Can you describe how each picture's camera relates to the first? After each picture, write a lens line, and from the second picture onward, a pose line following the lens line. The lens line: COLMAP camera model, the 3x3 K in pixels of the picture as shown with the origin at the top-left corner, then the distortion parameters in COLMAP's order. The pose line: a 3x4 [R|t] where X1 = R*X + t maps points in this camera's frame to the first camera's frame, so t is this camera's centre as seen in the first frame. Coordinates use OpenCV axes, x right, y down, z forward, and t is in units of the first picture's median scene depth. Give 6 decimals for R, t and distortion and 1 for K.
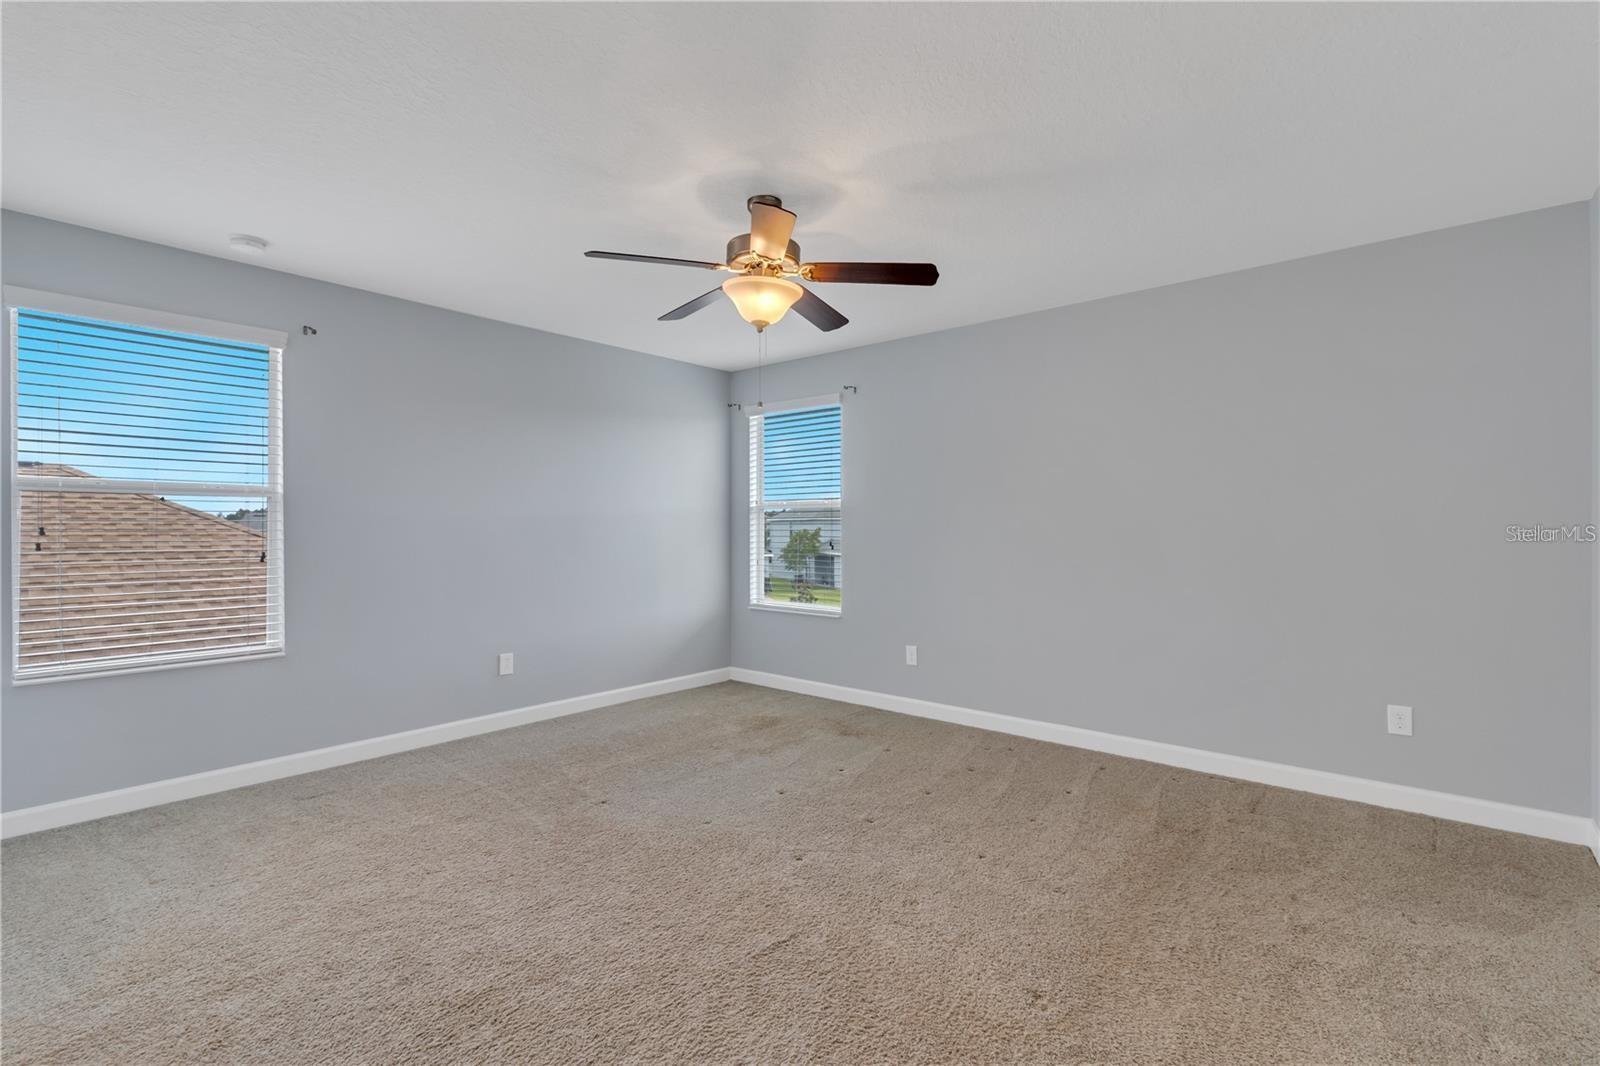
lens RADIAL K [[737.7, 0, 802.4], [0, 737.7, 537.1], [0, 0, 1]] dist [0.005776, -0.001954]
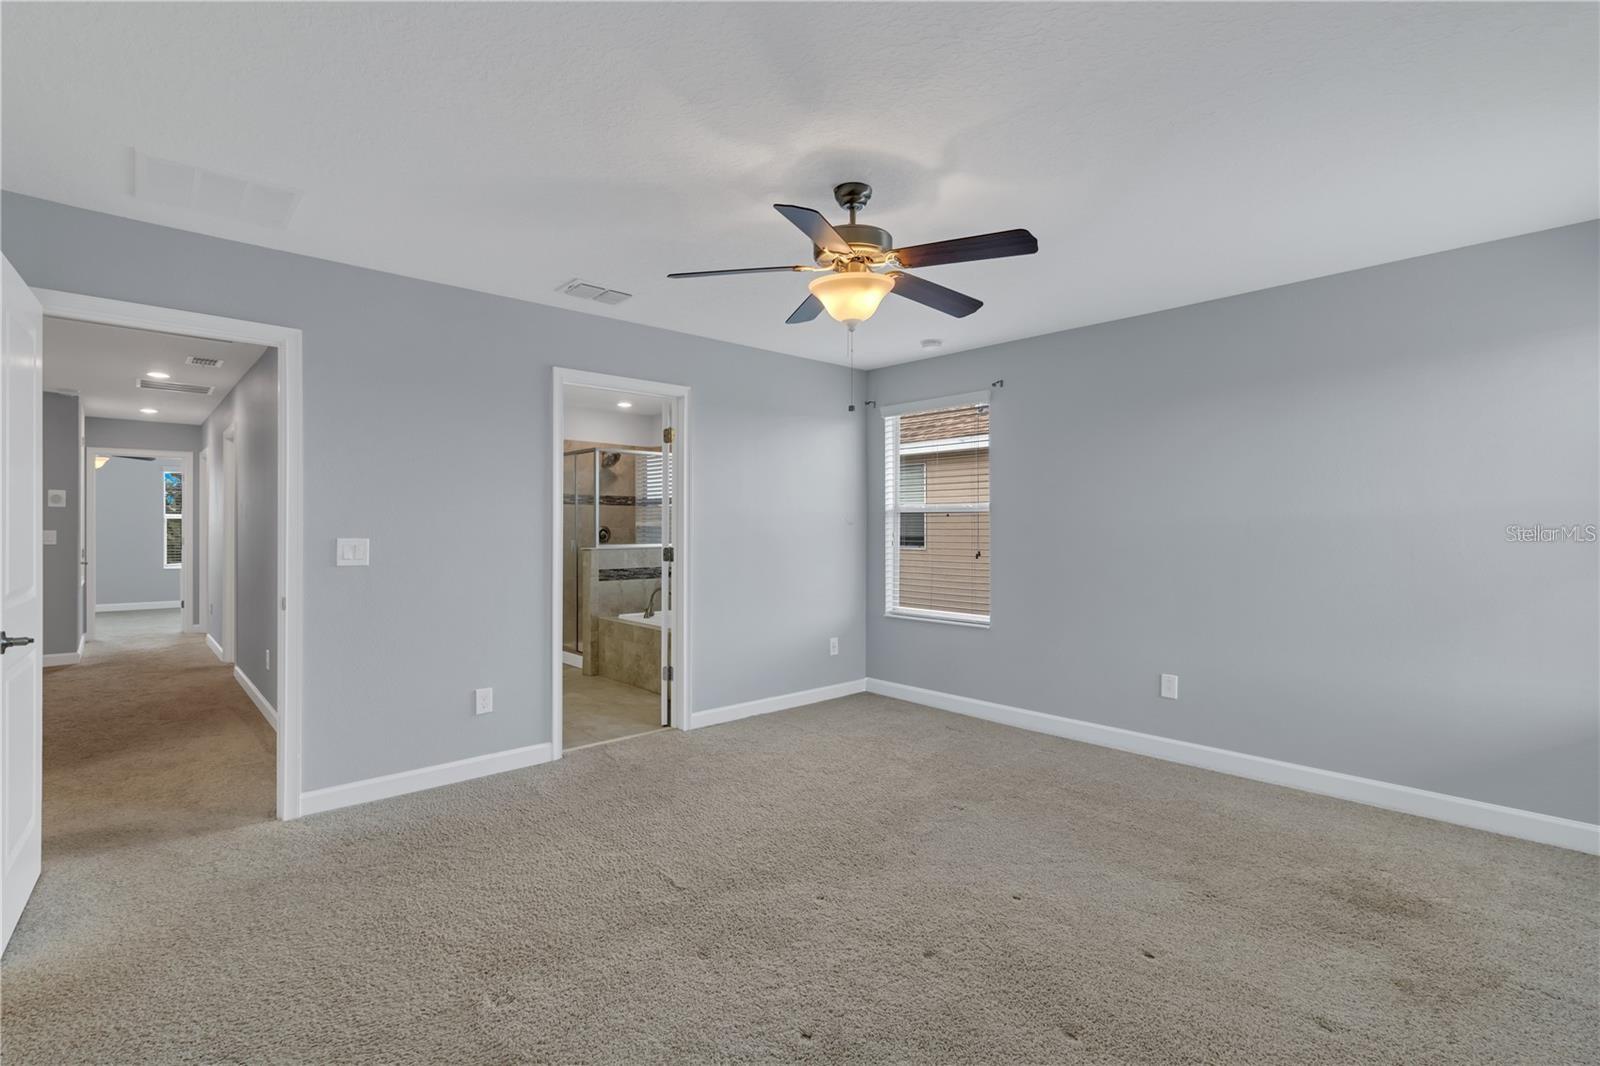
lens RADIAL K [[737.7, 0, 804.4], [0, 737.7, 528.9], [0, 0, 1]] dist [0.005776, -0.001954]
pose [[-0.115689, -0.006951, -0.993261, 0.828475], [-0.019541, 0.999798, -0.004721, -0.010610], [0.993093, 0.018863, -0.115801, 0.989958]]
